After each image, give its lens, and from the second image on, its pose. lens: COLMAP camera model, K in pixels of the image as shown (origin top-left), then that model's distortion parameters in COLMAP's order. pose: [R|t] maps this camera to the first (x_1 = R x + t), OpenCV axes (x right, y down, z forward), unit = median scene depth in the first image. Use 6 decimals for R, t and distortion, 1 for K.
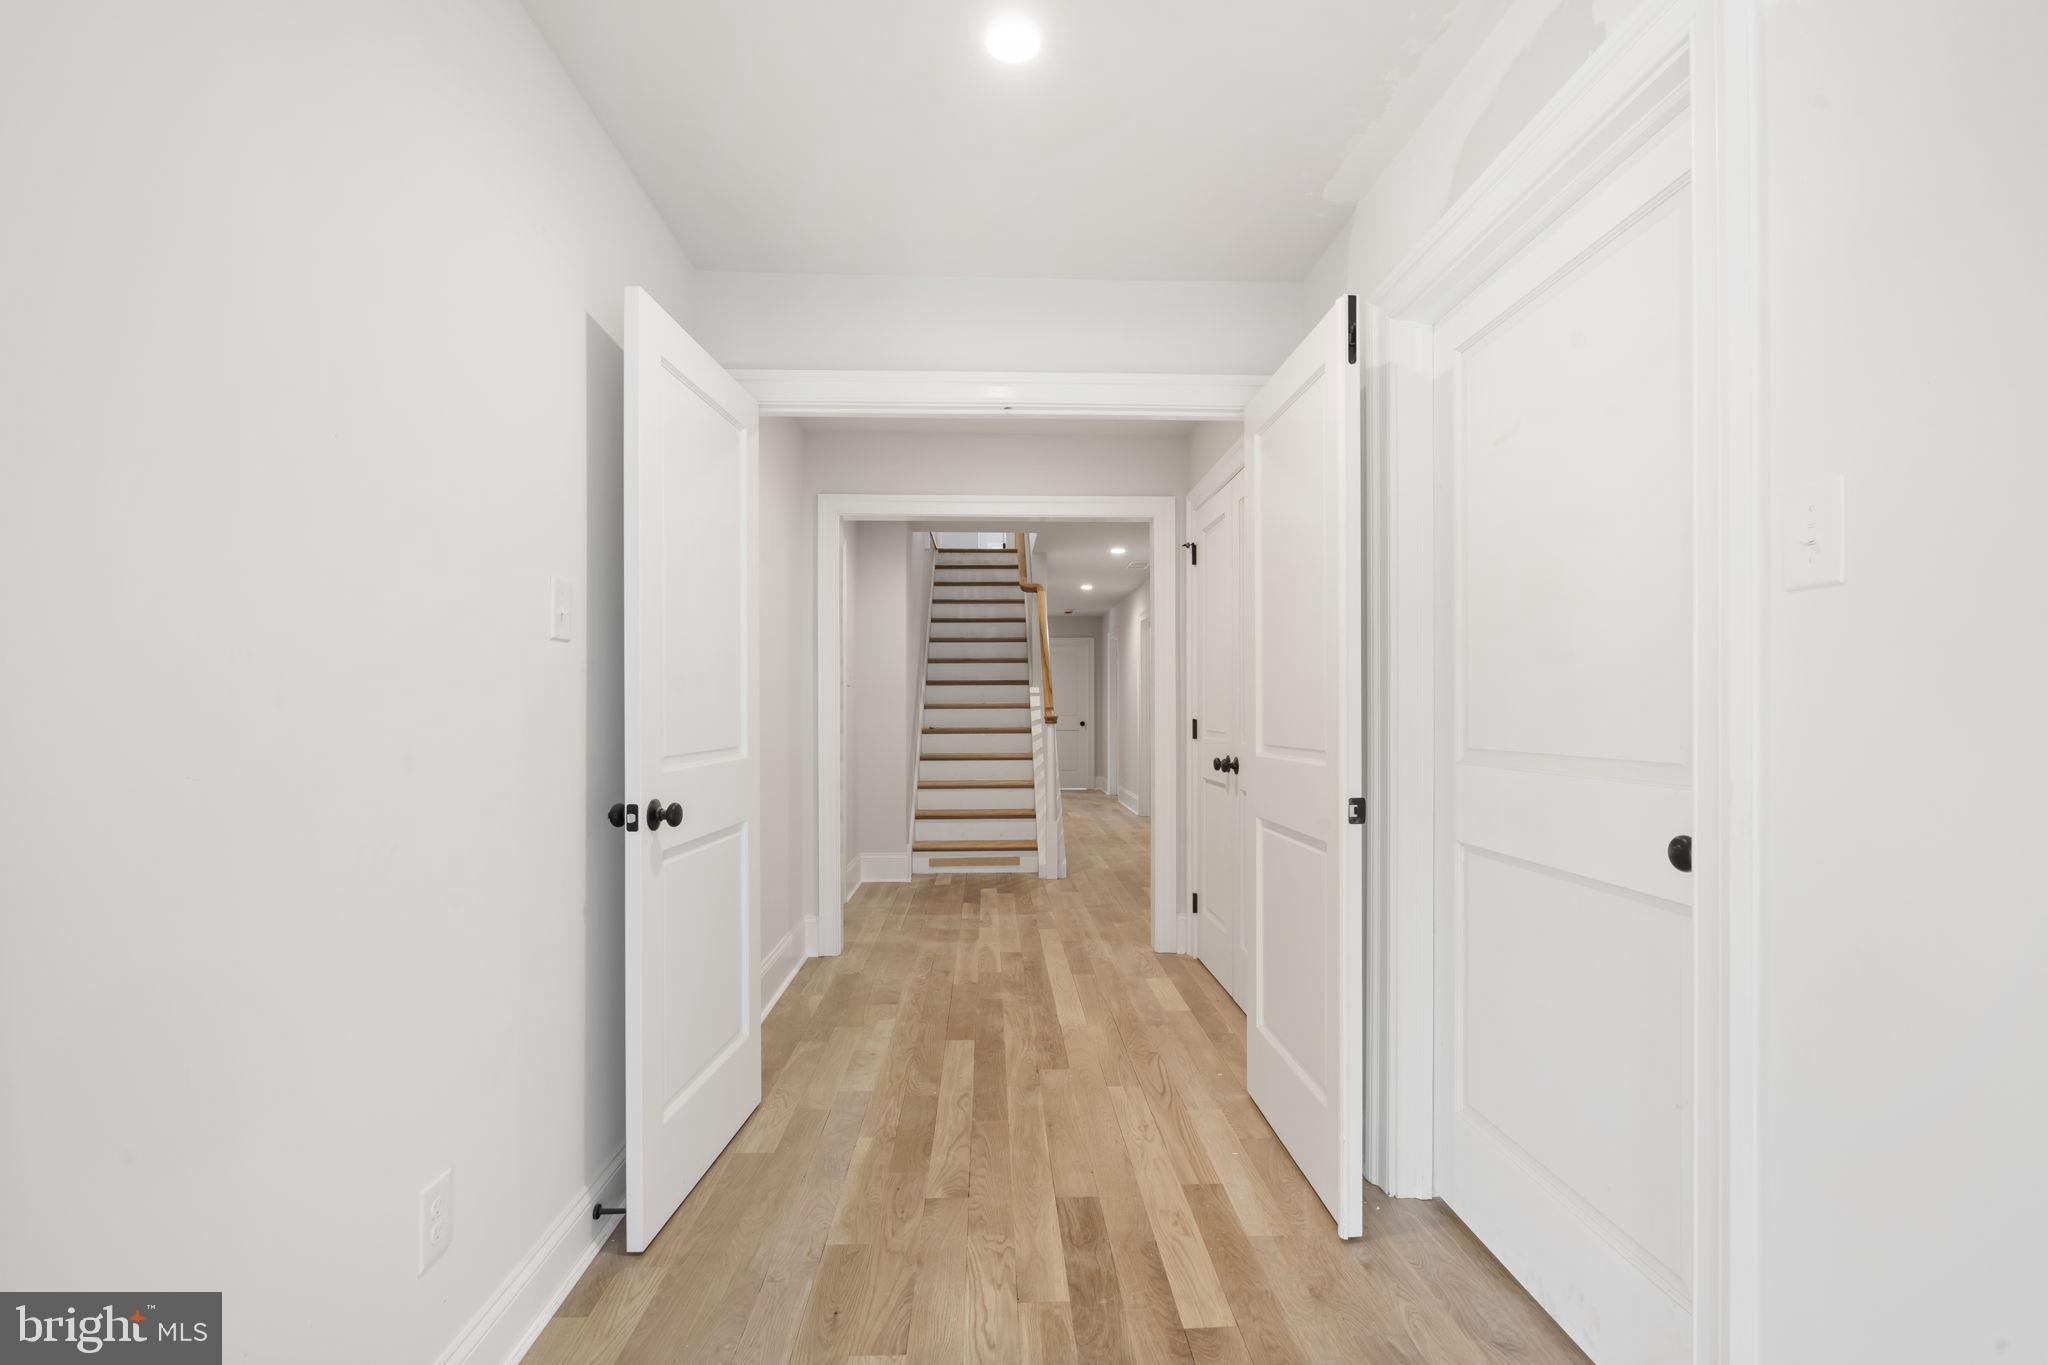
lens RADIAL K [[924.8, 0, 1024.0], [0, 924.8, 682.5], [0, 0, 1]] dist [-0.001397, -0.000035]
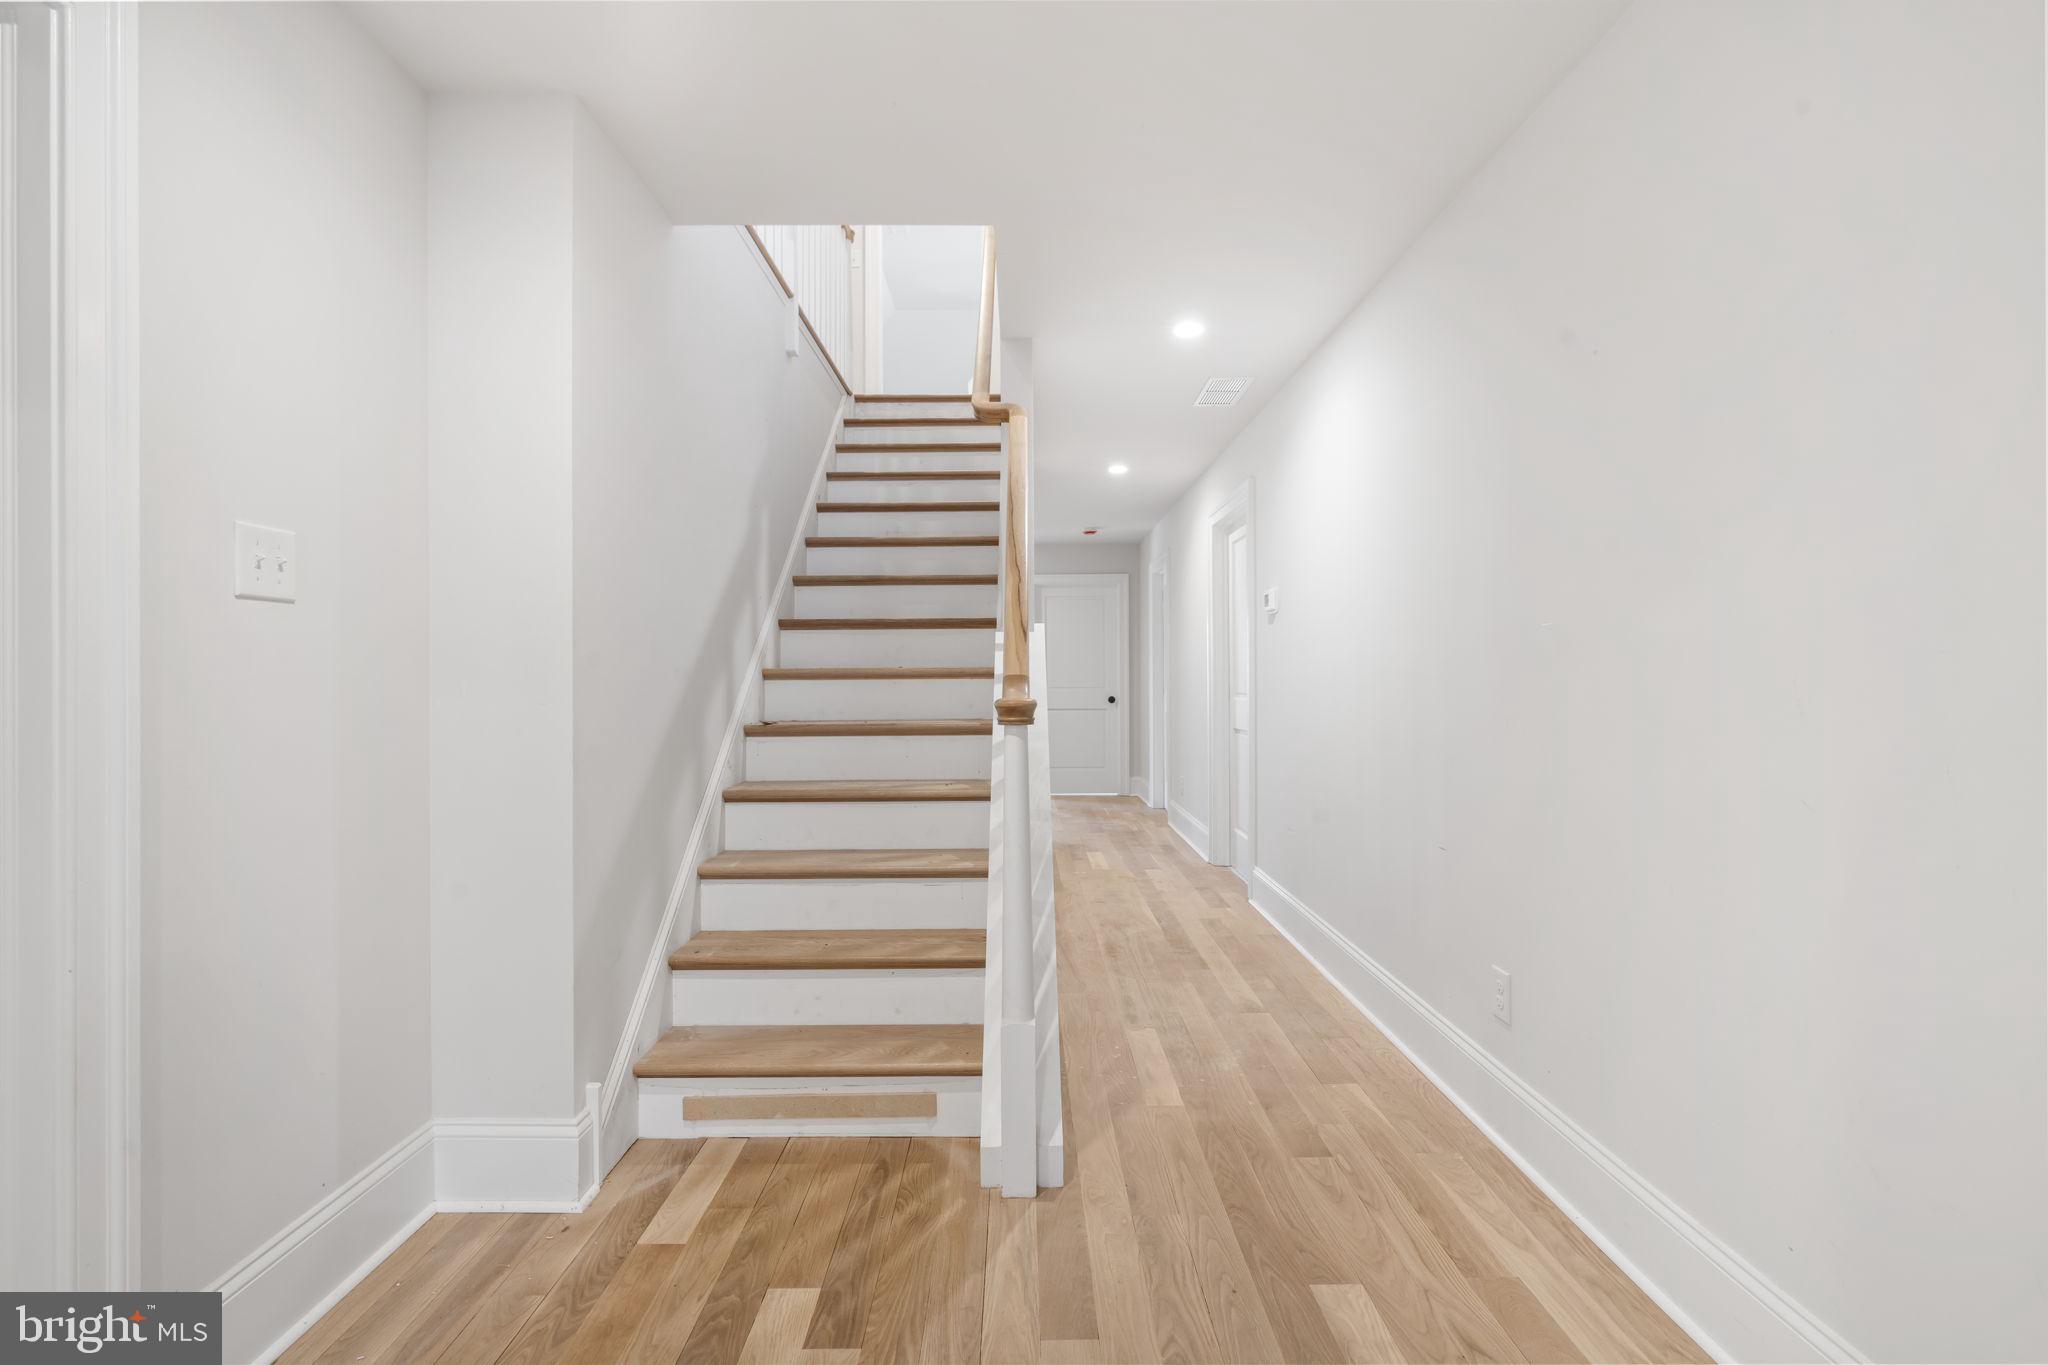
lens RADIAL K [[924.8, 0, 1024.0], [0, 924.8, 682.5], [0, 0, 1]] dist [-0.001397, -0.000035]
pose [[0.999478, -0.003964, -0.032054, 0.029562], [0.005084, 0.999377, 0.034920, 0.012303], [0.031895, -0.035065, 0.998876, 0.456728]]
